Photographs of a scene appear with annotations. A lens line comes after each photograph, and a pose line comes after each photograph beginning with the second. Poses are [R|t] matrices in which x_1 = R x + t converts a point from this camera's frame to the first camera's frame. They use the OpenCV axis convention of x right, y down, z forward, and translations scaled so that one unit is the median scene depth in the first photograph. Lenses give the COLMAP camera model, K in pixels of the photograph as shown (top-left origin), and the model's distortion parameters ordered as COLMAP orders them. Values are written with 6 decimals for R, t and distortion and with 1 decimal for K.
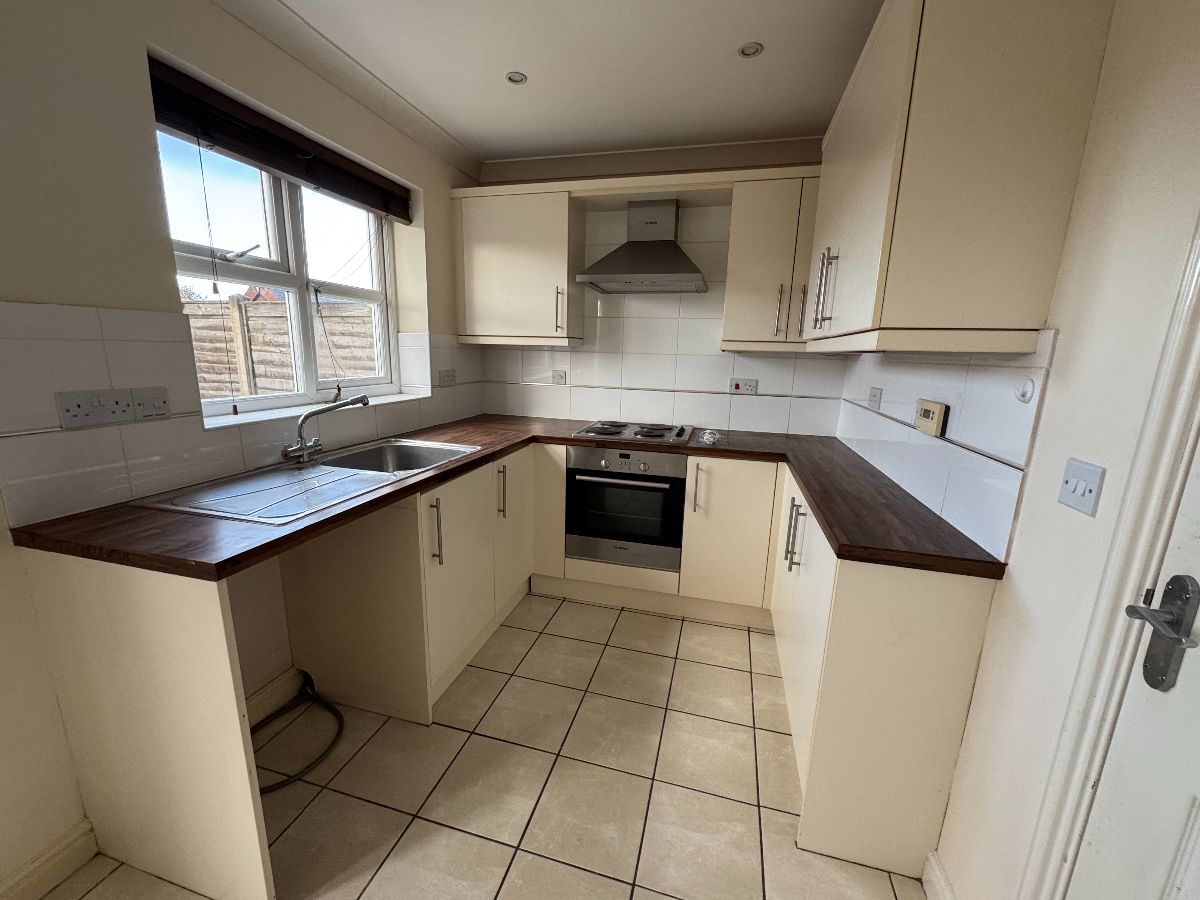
lens RADIAL K [[486.4, 0, 598.4], [0, 486.4, 456.3], [0, 0, 1]] dist [0.001954, 0.000580]
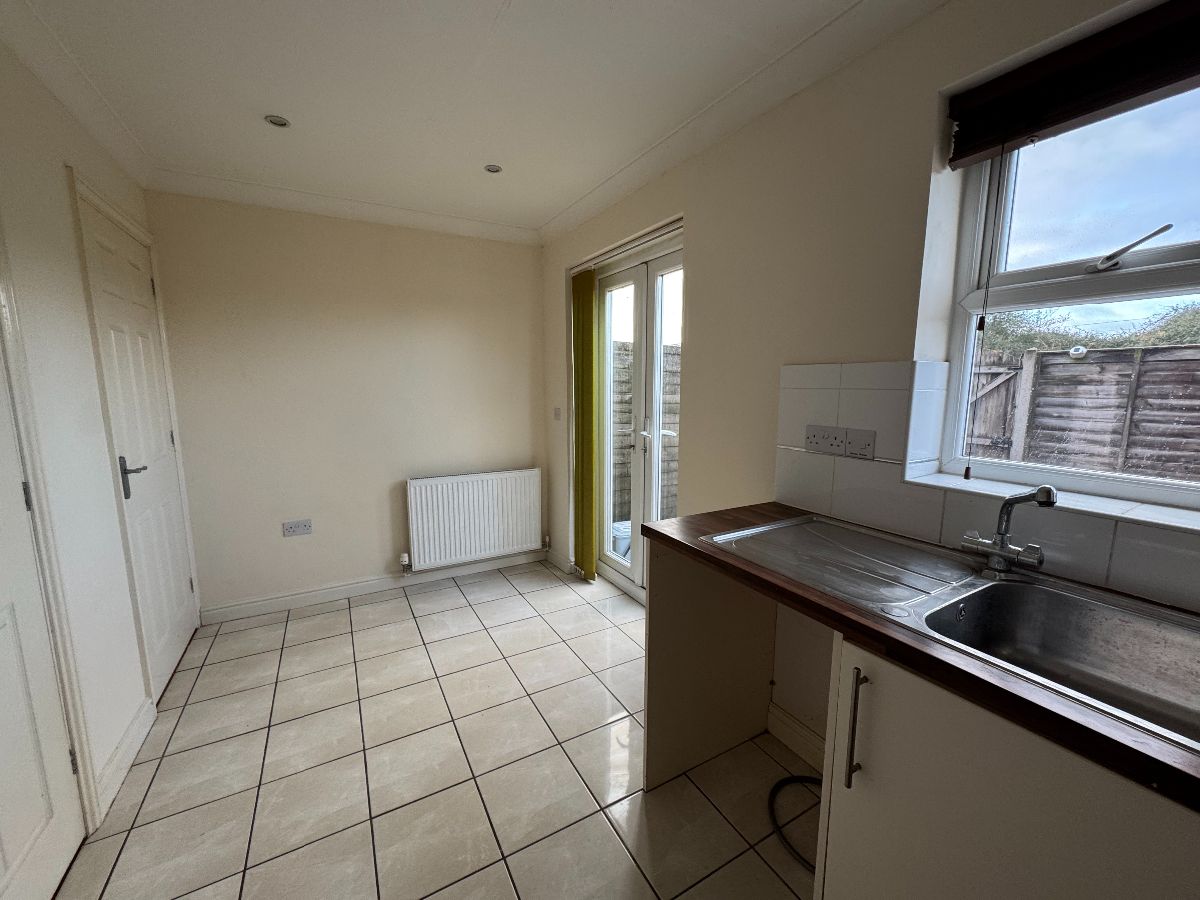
lens RADIAL K [[486.4, 0, 595.3], [0, 486.4, 449.1], [0, 0, 1]] dist [0.001954, 0.000580]
pose [[-0.712446, 0.085032, -0.696556, 0.206859], [-0.155938, 0.948627, 0.275300, -0.214925], [0.684181, 0.304756, -0.662586, 0.916416]]
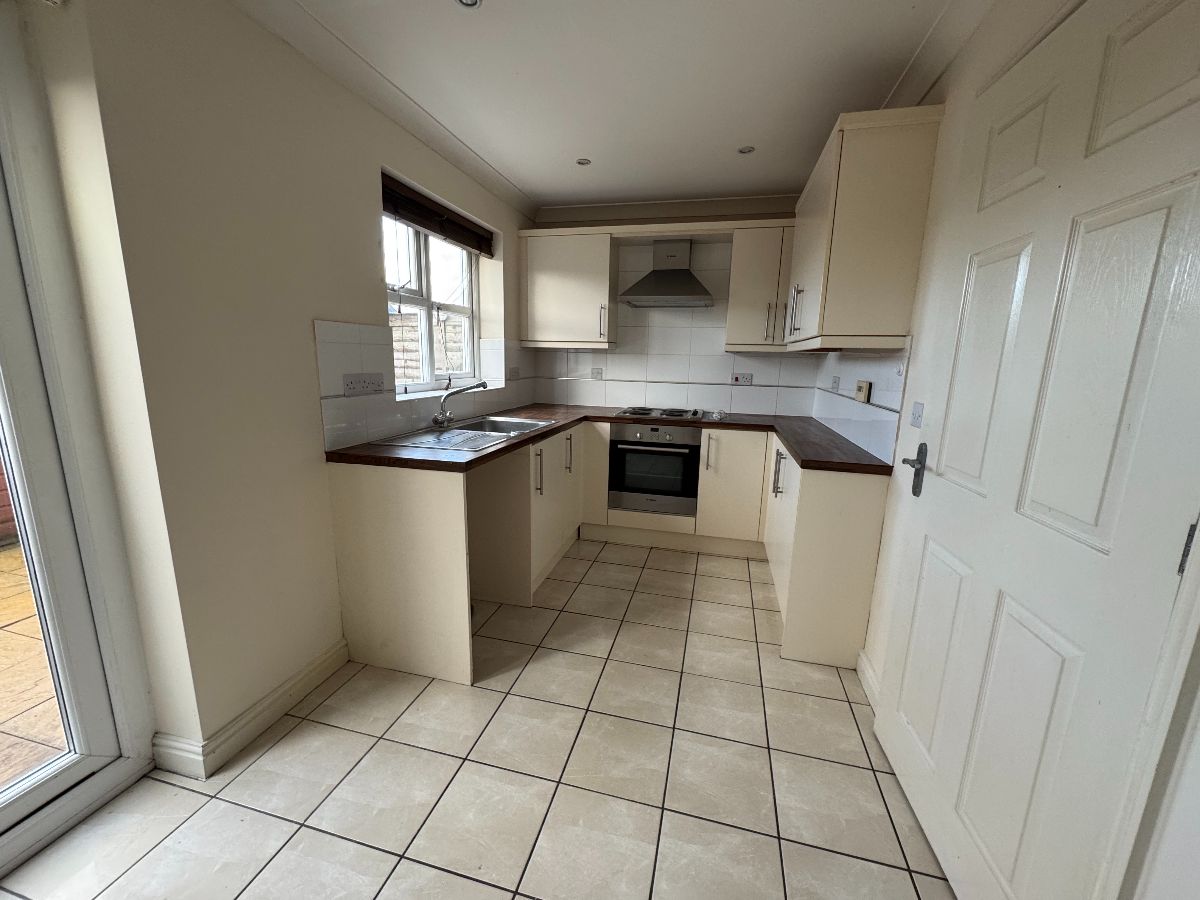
lens RADIAL K [[486.4, 0, 599.0], [0, 486.4, 452.1], [0, 0, 1]] dist [0.001954, 0.000580]
pose [[0.999913, -0.005842, 0.011819, -0.142147], [0.006066, 0.999800, -0.019040, 0.105437], [-0.011705, 0.019110, 0.999749, -0.417257]]
